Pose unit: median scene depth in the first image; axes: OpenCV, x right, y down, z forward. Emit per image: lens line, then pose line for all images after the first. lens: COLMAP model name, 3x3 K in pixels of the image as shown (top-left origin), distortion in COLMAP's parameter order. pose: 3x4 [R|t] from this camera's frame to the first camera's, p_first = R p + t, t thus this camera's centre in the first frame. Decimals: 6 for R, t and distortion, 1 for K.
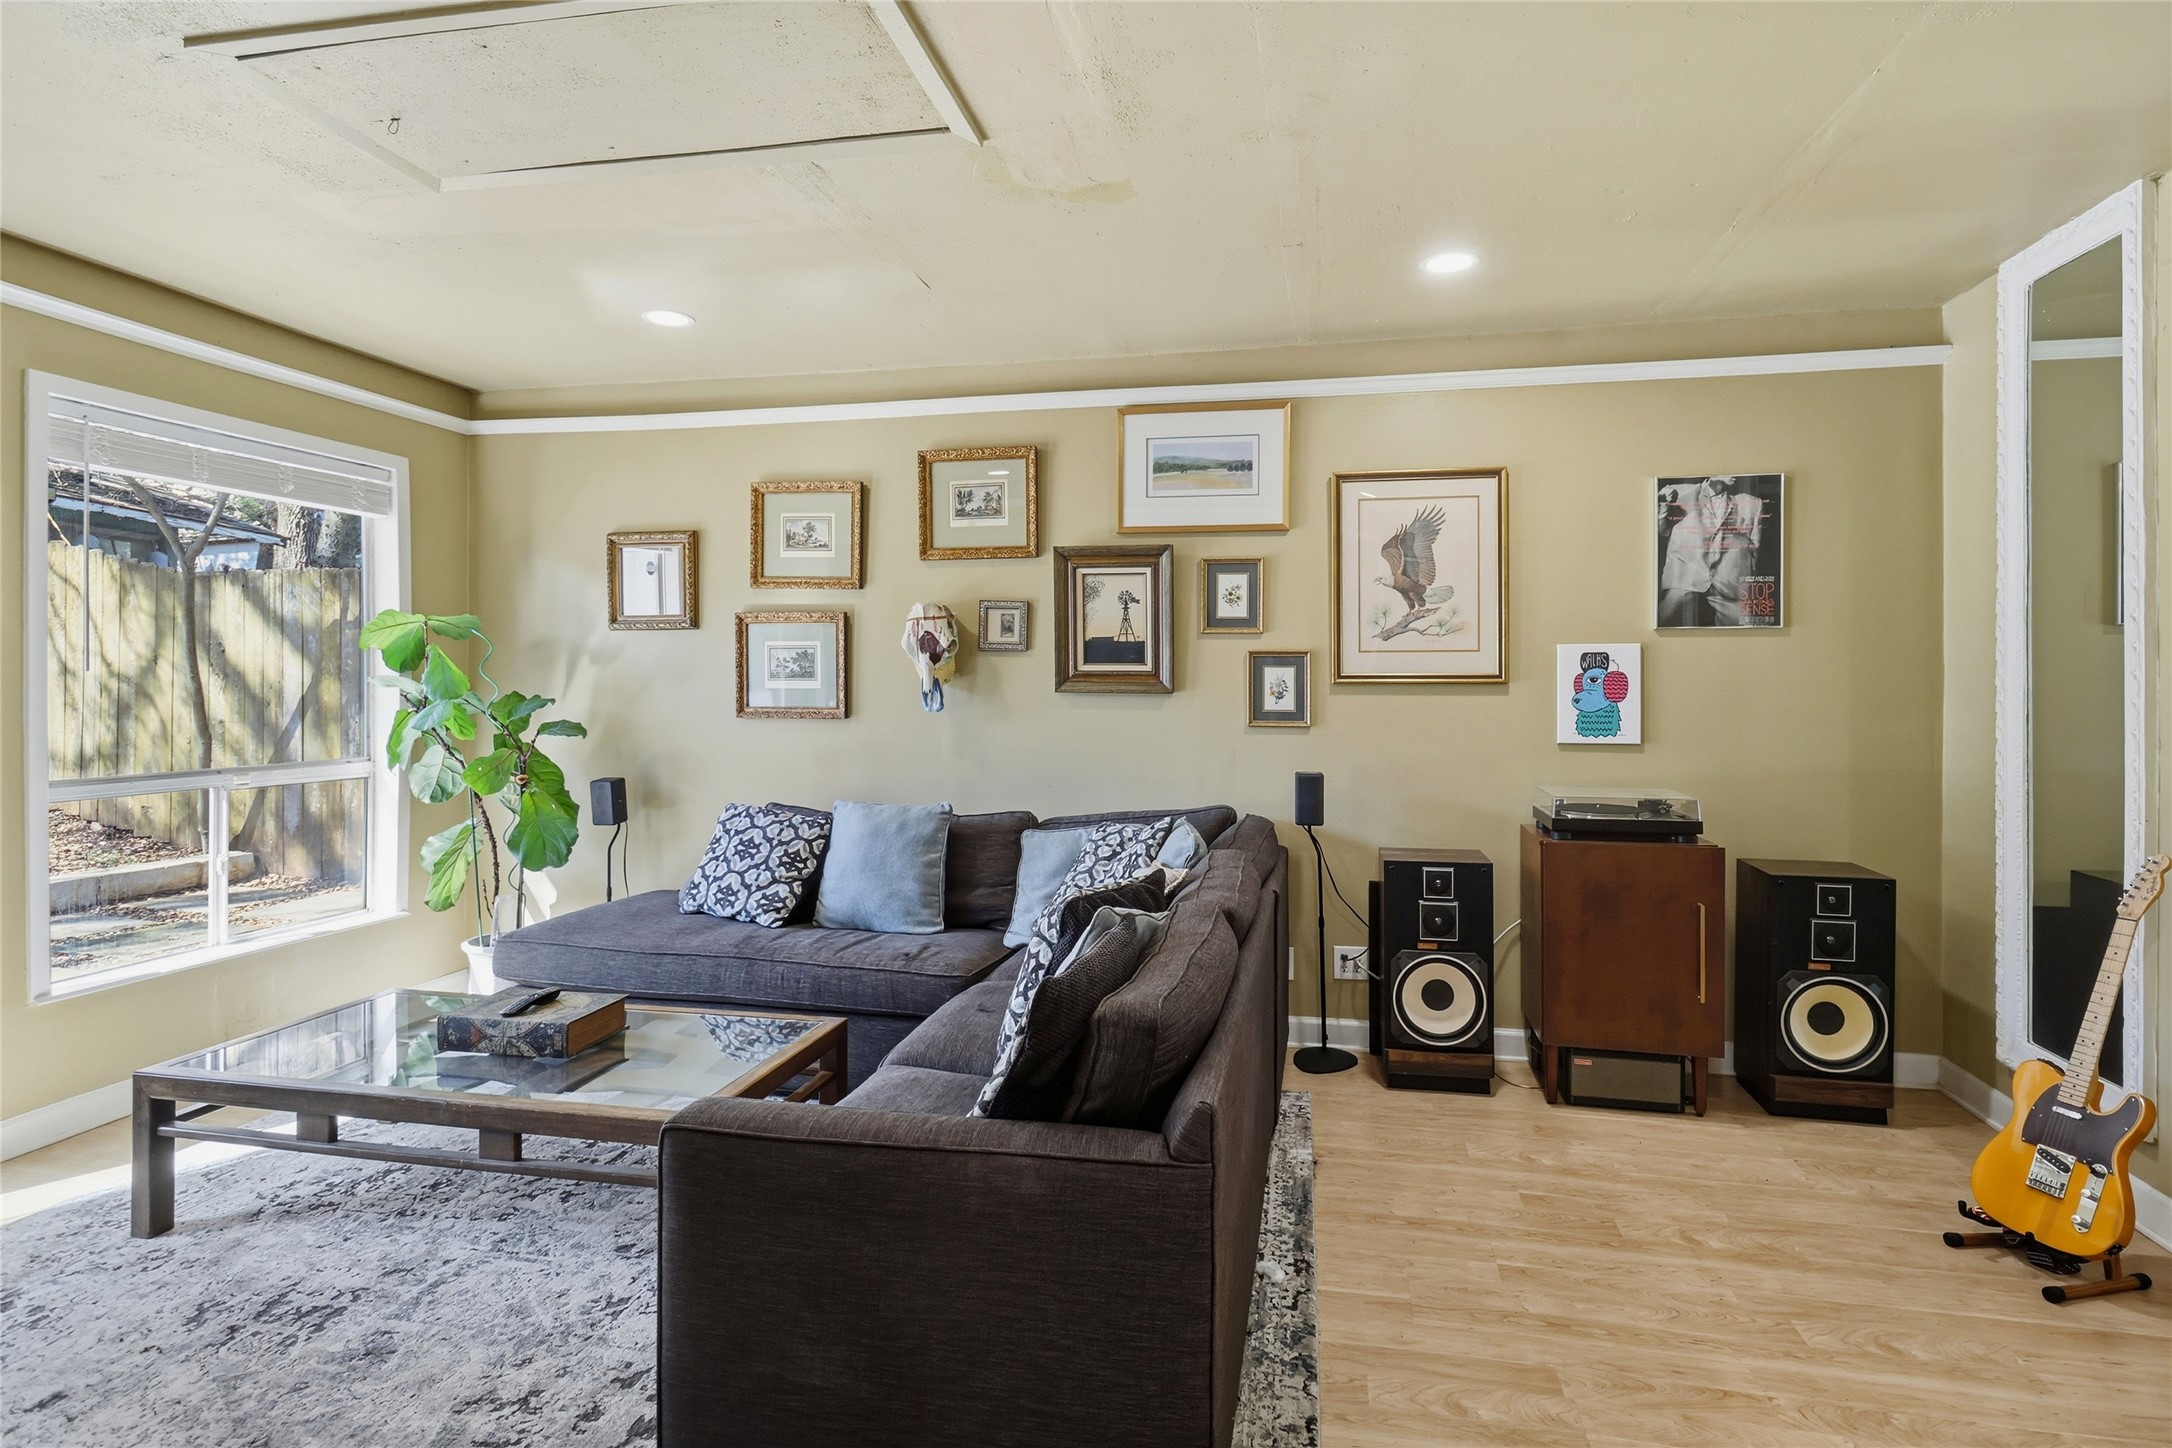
lens RADIAL K [[1100.3, 0, 1109.2], [0, 1100.3, 677.9], [0, 0, 1]] dist [0.007390, 0.000807]
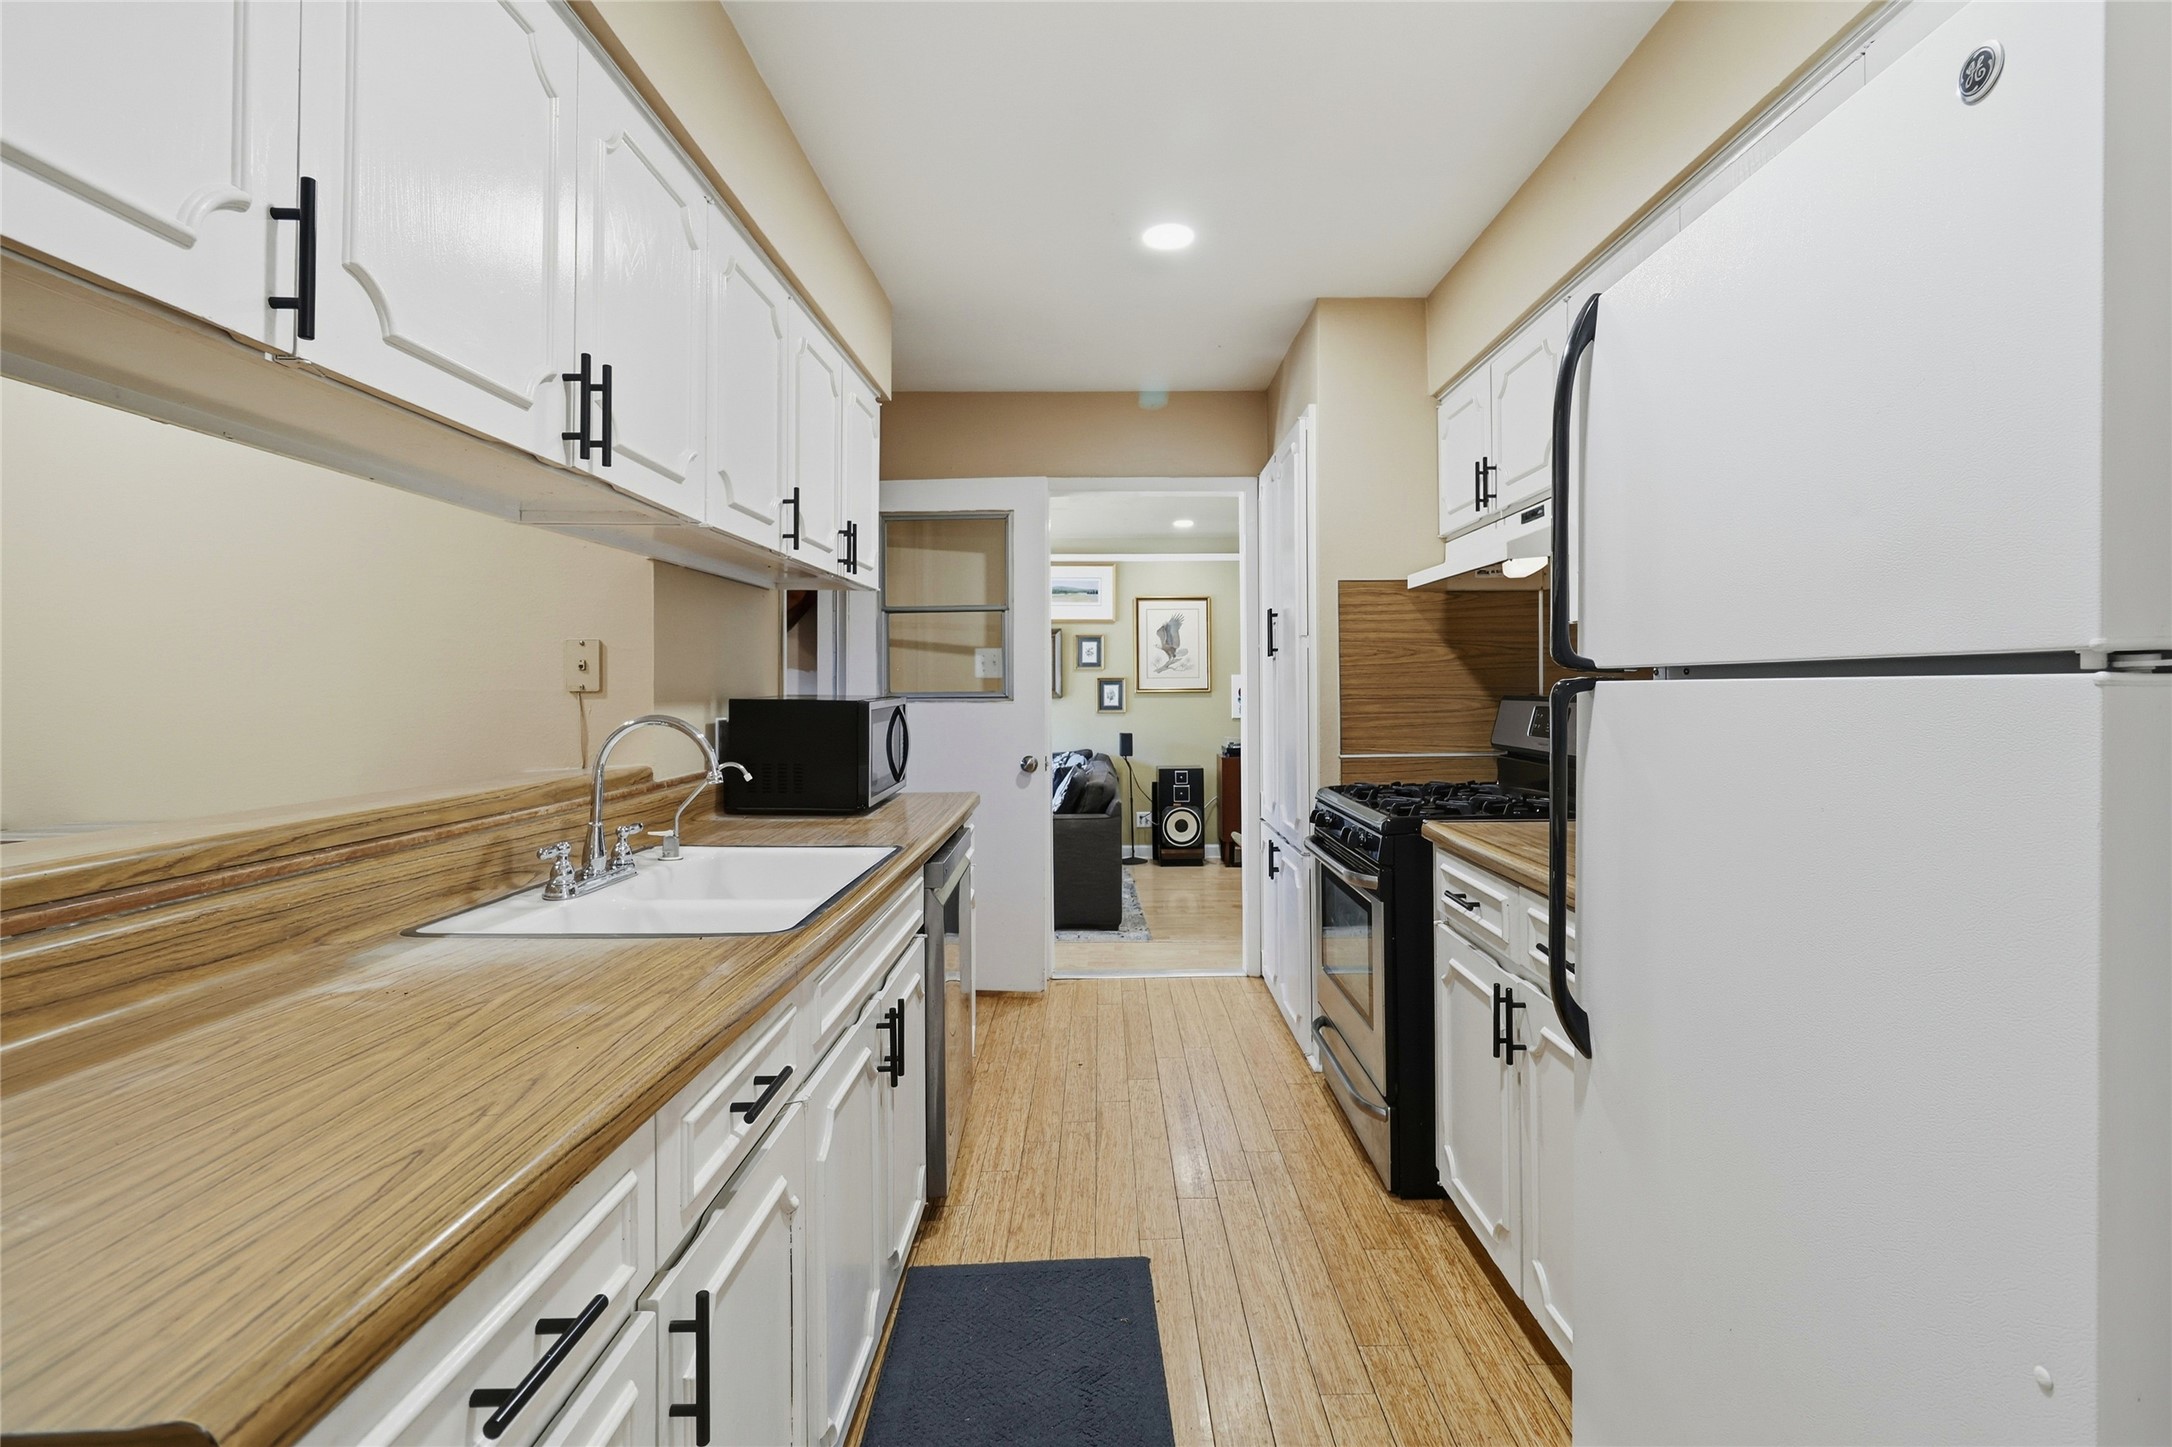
lens RADIAL K [[1054.9, 0, 1089.7], [0, 1054.9, 706.3], [0, 0, 1]] dist [0.005499, 0.002213]
pose [[0.980345, -0.006691, 0.197176, -0.308604], [0.004953, 0.999944, 0.009306, 0.012393], [-0.197228, -0.008147, 0.980324, -1.071305]]
